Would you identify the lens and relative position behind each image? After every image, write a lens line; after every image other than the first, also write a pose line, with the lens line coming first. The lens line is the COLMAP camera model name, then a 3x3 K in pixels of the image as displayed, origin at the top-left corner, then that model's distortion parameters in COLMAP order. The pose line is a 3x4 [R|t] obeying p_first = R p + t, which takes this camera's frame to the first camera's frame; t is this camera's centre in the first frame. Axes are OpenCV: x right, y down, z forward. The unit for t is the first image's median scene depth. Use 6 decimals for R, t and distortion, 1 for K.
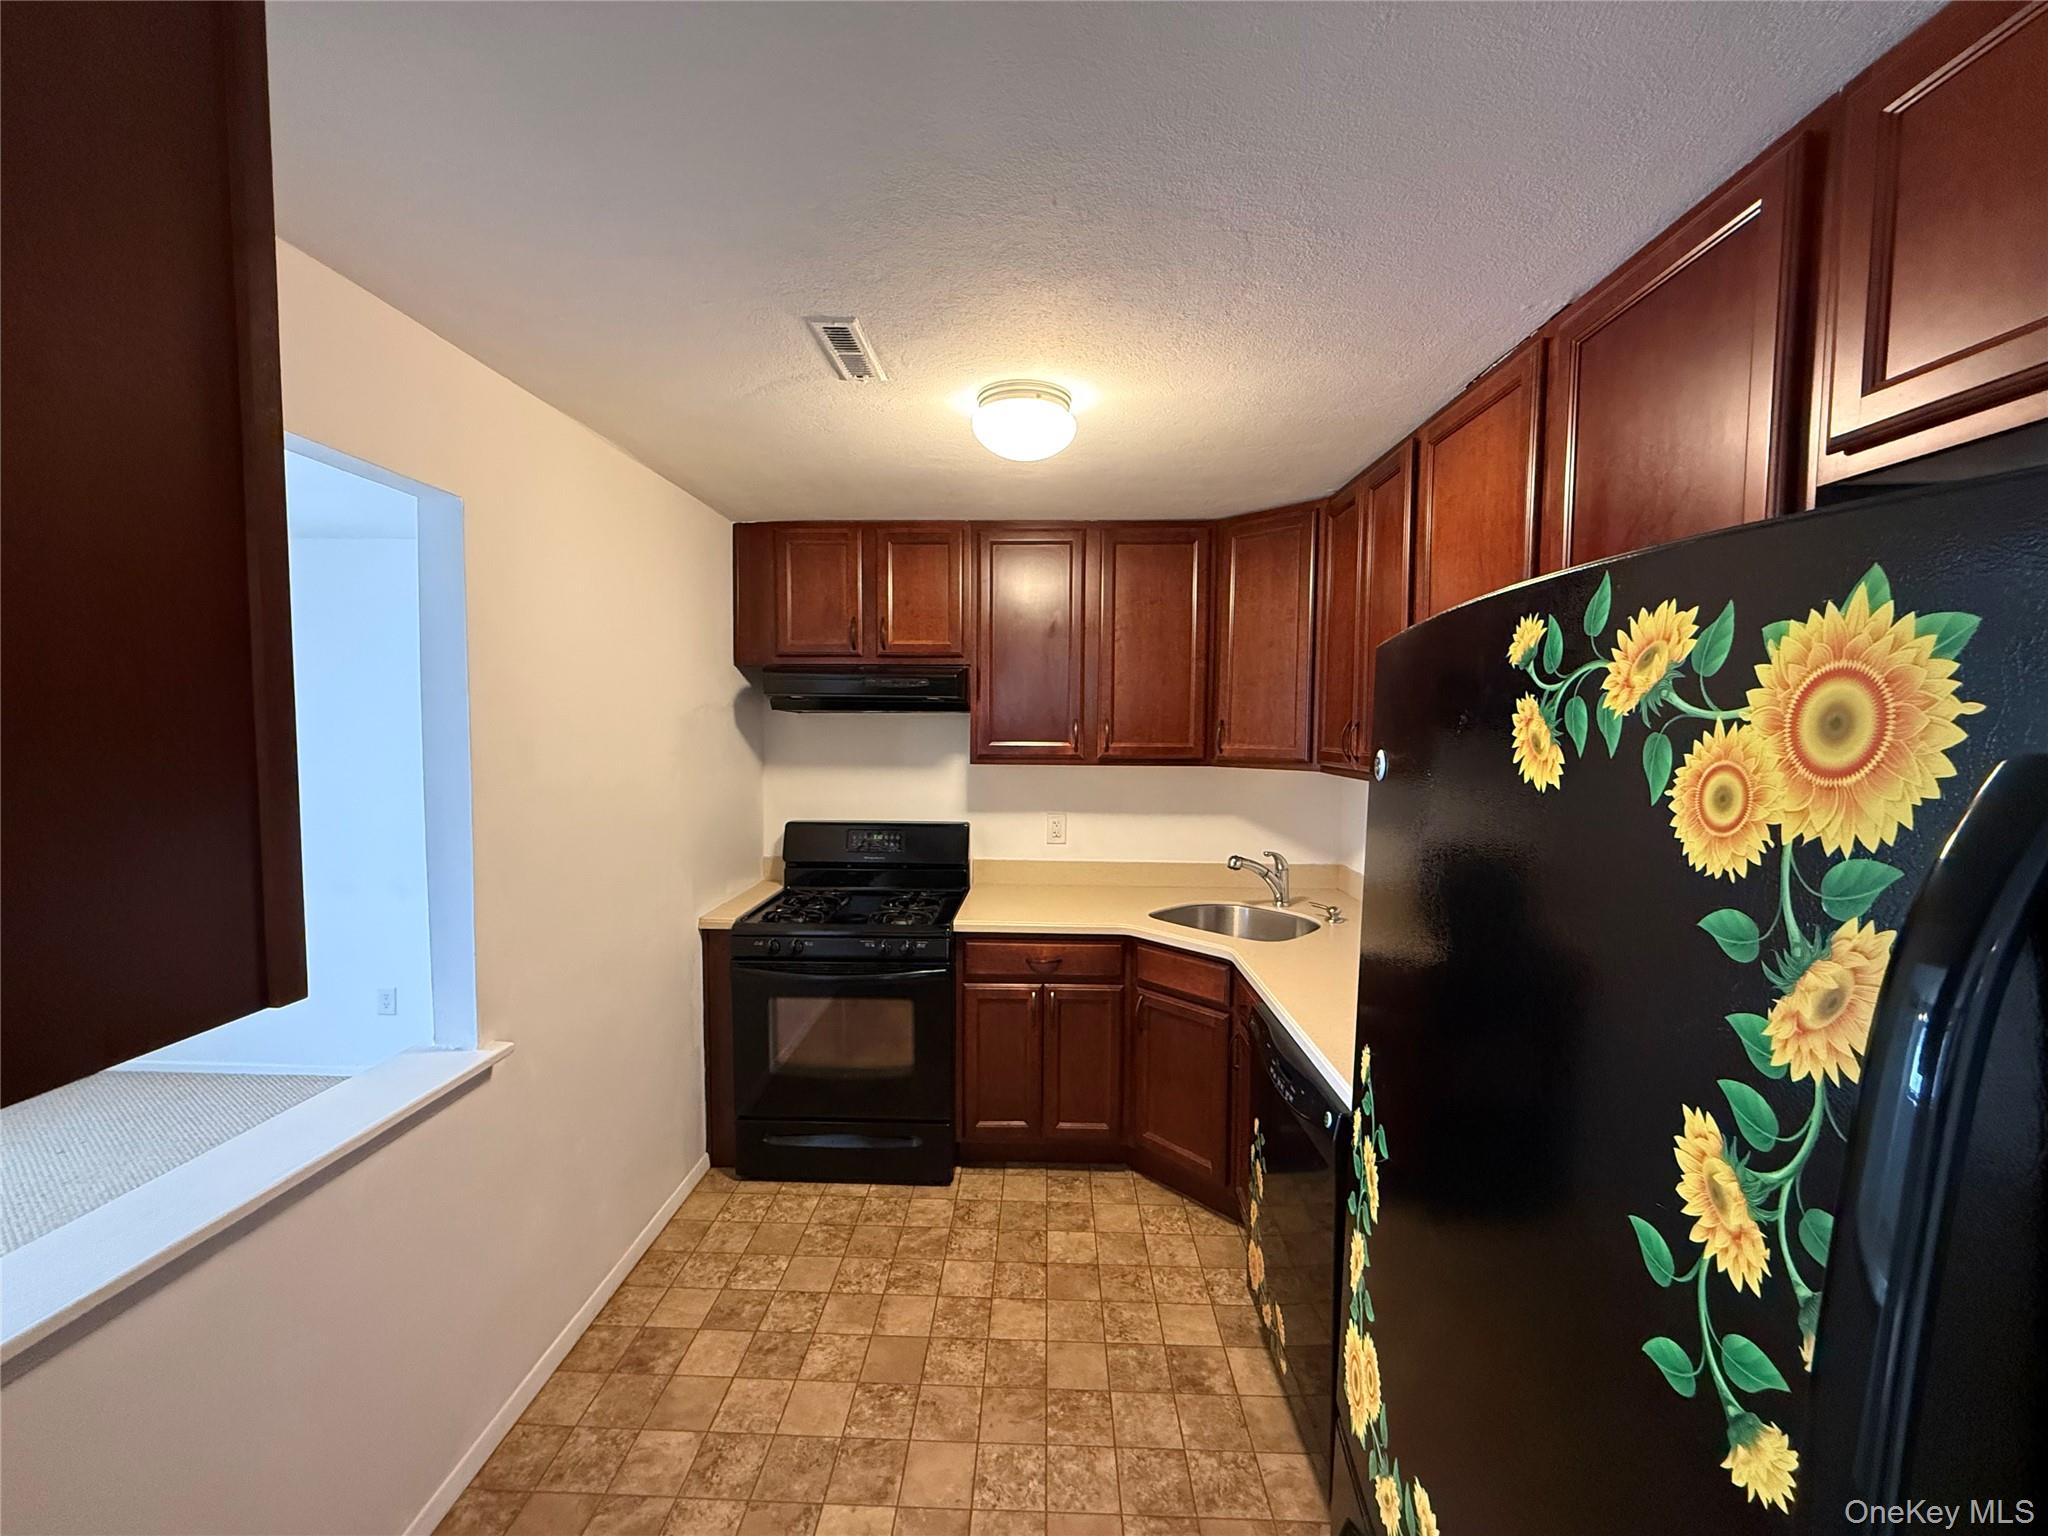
lens RADIAL K [[811.8, 0, 1020.7], [0, 811.8, 766.4], [0, 0, 1]] dist [-0.001065, 0.000684]
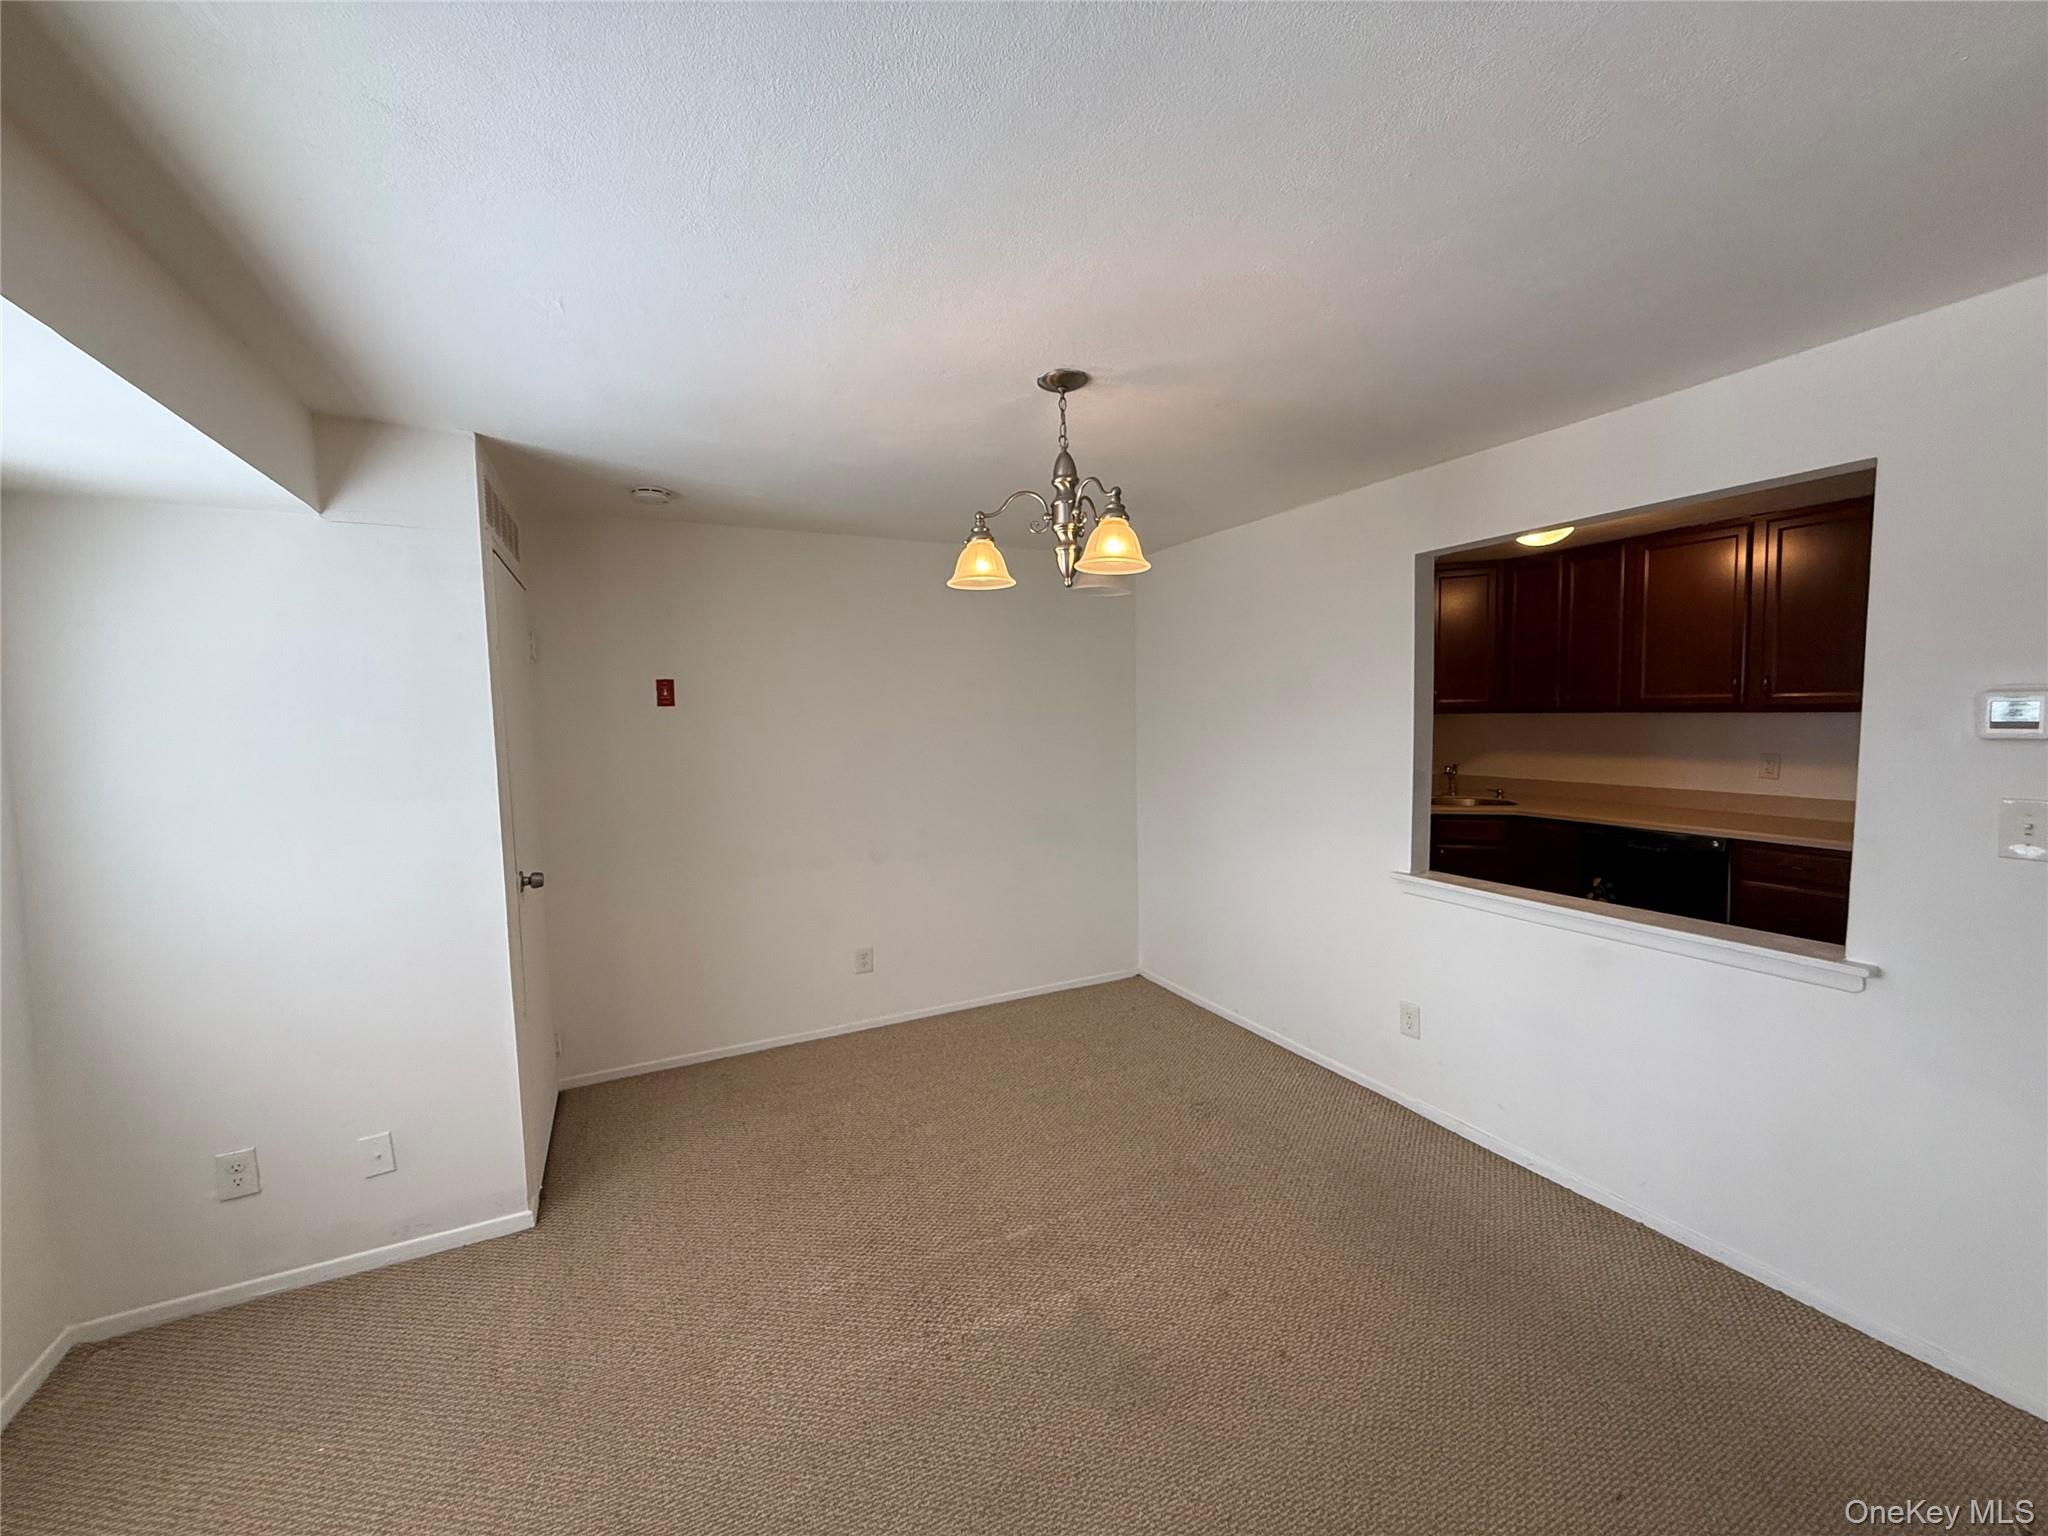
lens RADIAL K [[811.8, 0, 1023.6], [0, 811.8, 769.8], [0, 0, 1]] dist [-0.001065, 0.000684]
pose [[0.879677, -0.064133, 0.471227, -1.923476], [0.057401, 0.997940, 0.028662, 0.026741], [-0.472095, 0.001835, 0.881546, -0.105637]]
